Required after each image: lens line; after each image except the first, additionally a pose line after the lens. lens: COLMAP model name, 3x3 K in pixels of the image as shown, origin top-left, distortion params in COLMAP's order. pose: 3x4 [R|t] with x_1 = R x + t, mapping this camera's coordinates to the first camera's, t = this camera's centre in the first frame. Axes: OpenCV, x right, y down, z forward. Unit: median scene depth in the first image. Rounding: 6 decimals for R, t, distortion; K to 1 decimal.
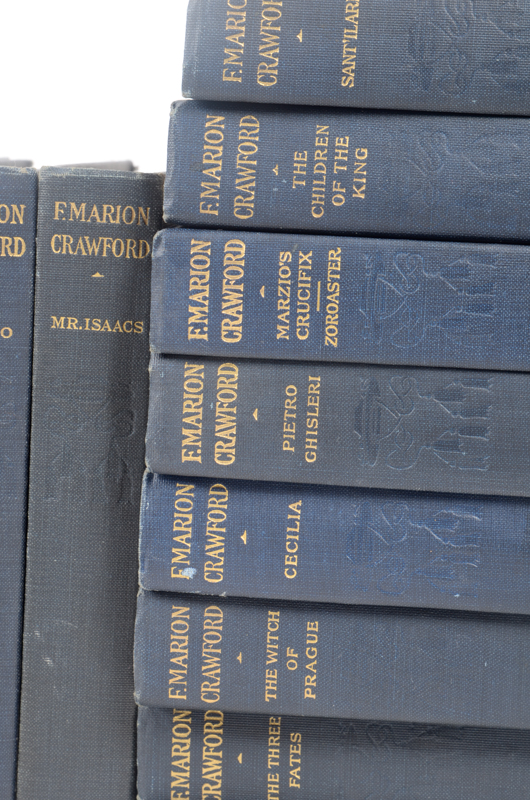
lens RADIAL K [[2069.3, 0, 264.1], [0, 2069.3, 417.1], [0, 0, 1]] dist [0.051265, 0.244237]
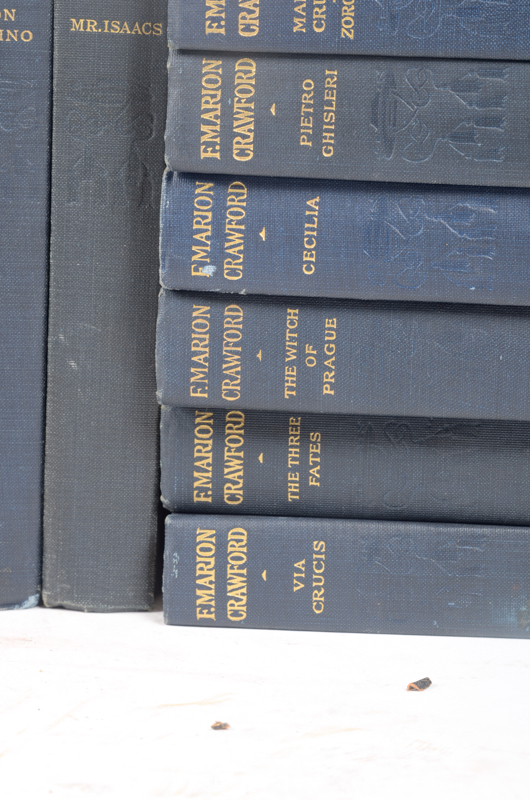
lens RADIAL K [[2069.3, 0, 264.1], [0, 2069.3, 417.1], [0, 0, 1]] dist [0.051265, 0.244237]
pose [[0.999803, -0.005202, -0.019152, 0.010106], [0.006295, 0.998327, 0.057472, 0.090542], [0.018821, -0.057581, 0.998163, -0.018926]]
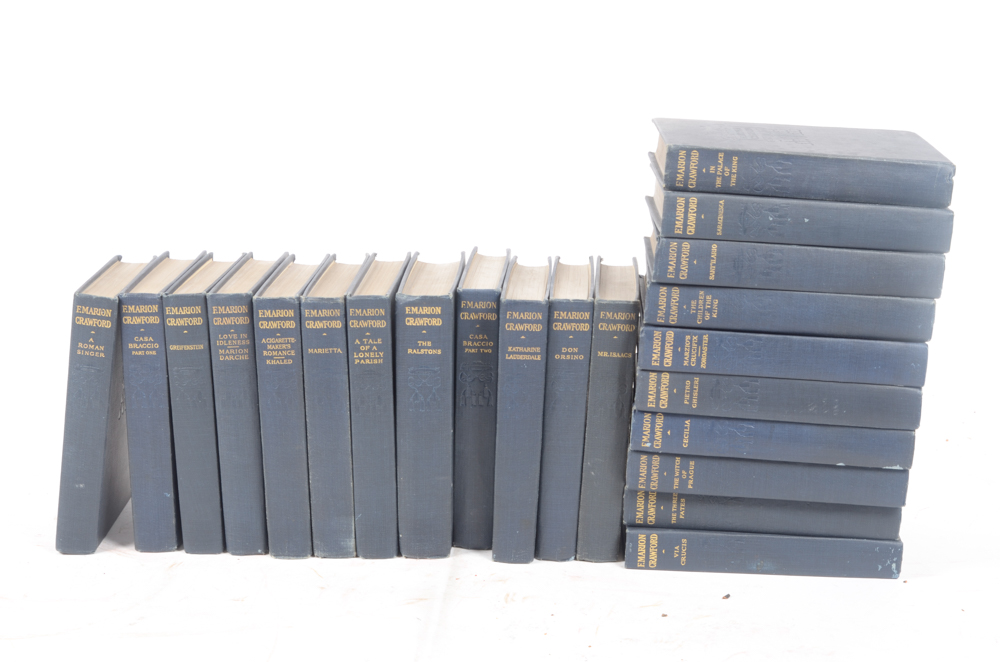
lens RADIAL K [[1795.1, 0, 479.7], [0, 1795.1, 331.2], [0, 0, 1]] dist [-0.011506, 0.246863]
pose [[0.999712, -0.003349, 0.023744, -0.326130], [0.000161, 0.991116, 0.132998, -0.404736], [-0.023979, -0.132956, 0.990832, -1.392937]]
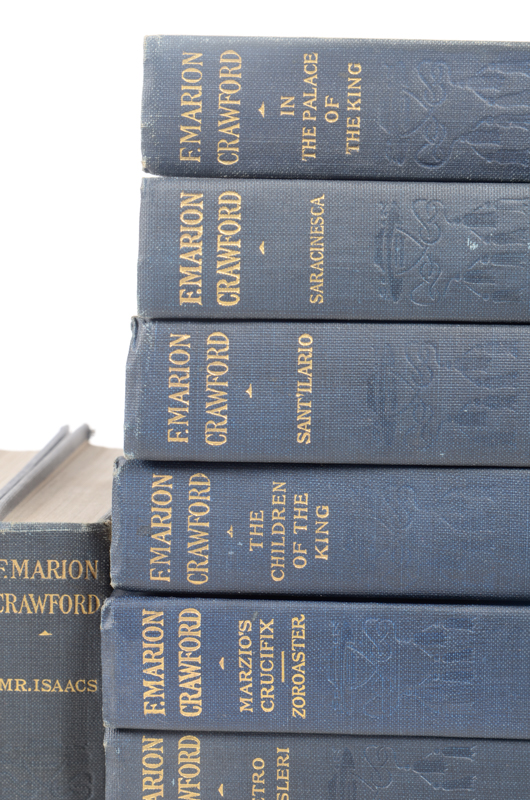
lens RADIAL K [[2069.3, 0, 264.1], [0, 2069.3, 417.1], [0, 0, 1]] dist [0.051265, 0.244237]
pose [[0.999000, -0.044183, -0.006792, 0.028687], [0.044379, 0.998496, 0.032185, -0.196323], [0.005360, -0.032455, 0.999459, 0.080984]]
